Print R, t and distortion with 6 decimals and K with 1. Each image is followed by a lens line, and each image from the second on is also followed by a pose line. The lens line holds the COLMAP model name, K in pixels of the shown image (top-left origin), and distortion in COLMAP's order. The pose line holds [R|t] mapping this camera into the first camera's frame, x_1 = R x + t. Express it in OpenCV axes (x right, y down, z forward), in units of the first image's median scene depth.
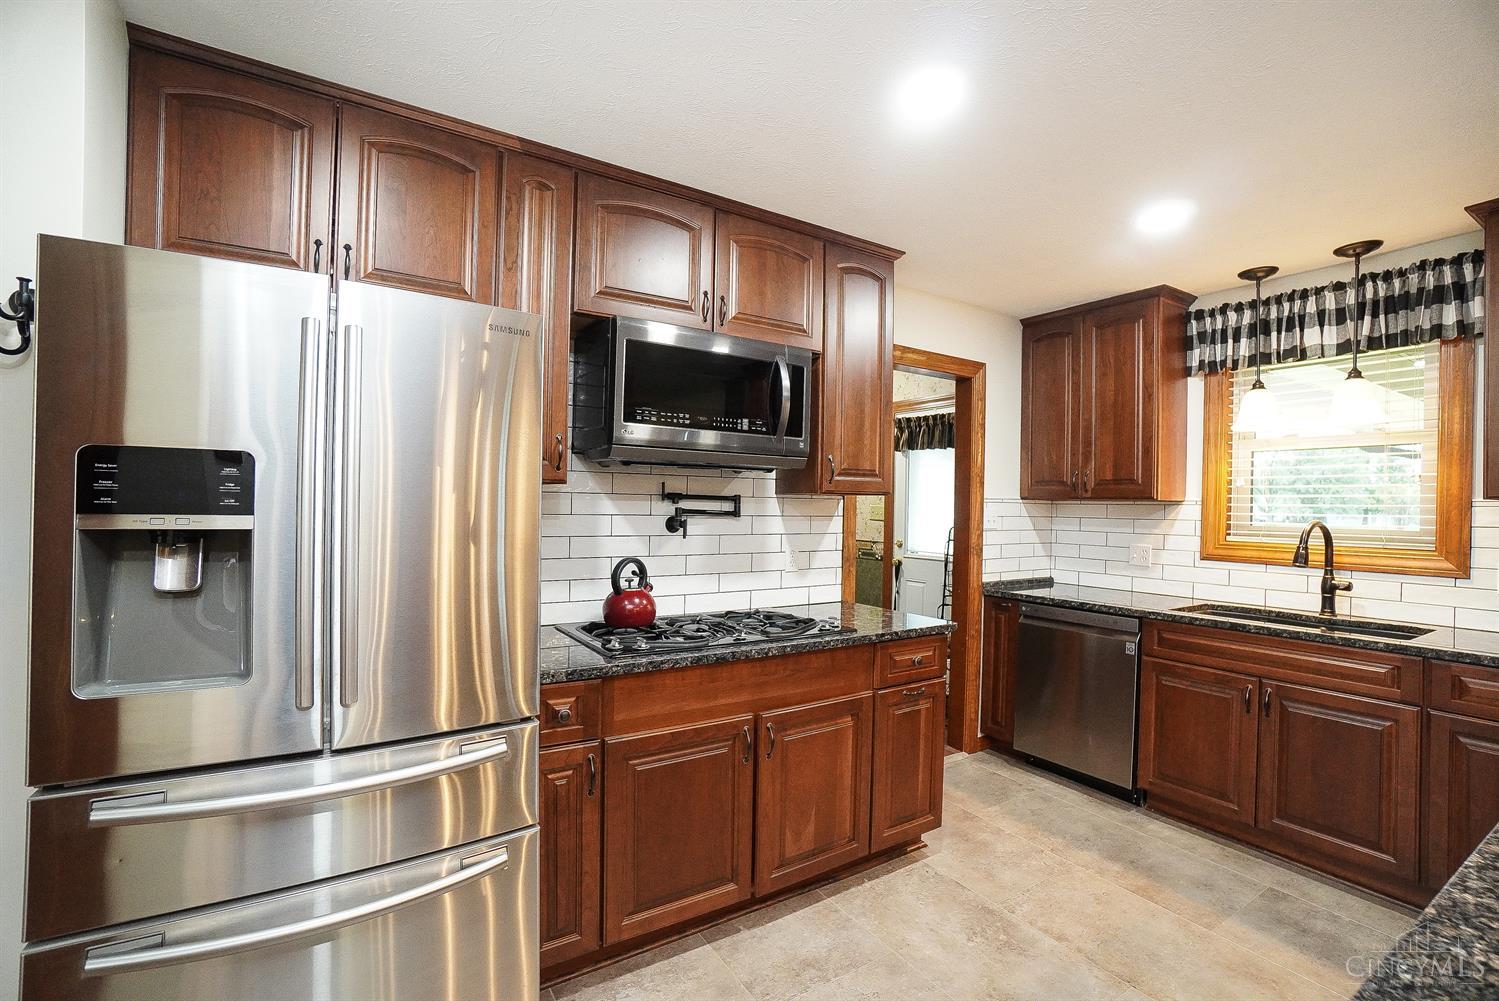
lens RADIAL K [[657.6, 0, 737.5], [0, 657.6, 504.5], [0, 0, 1]] dist [-0.051549, 0.019602]
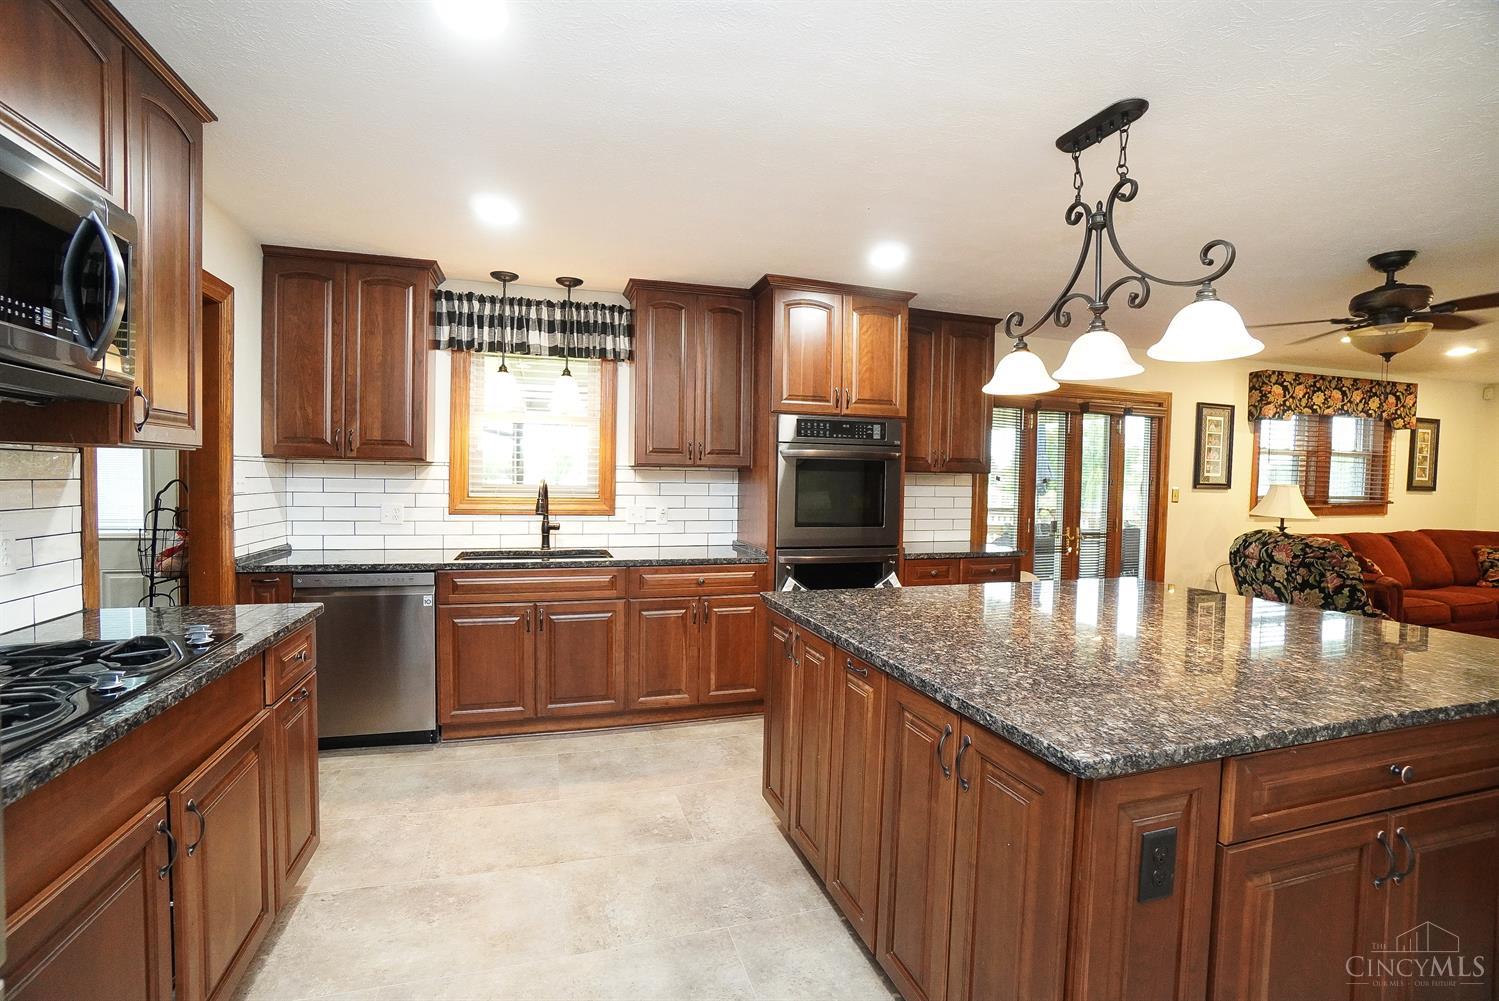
lens RADIAL K [[657.6, 0, 737.5], [0, 657.6, 504.5], [0, 0, 1]] dist [-0.051549, 0.019602]
pose [[0.282039, -0.047154, 0.958243, -0.264876], [-0.015624, 0.998433, 0.053730, -0.001101], [-0.959276, -0.030125, 0.280861, 0.210528]]
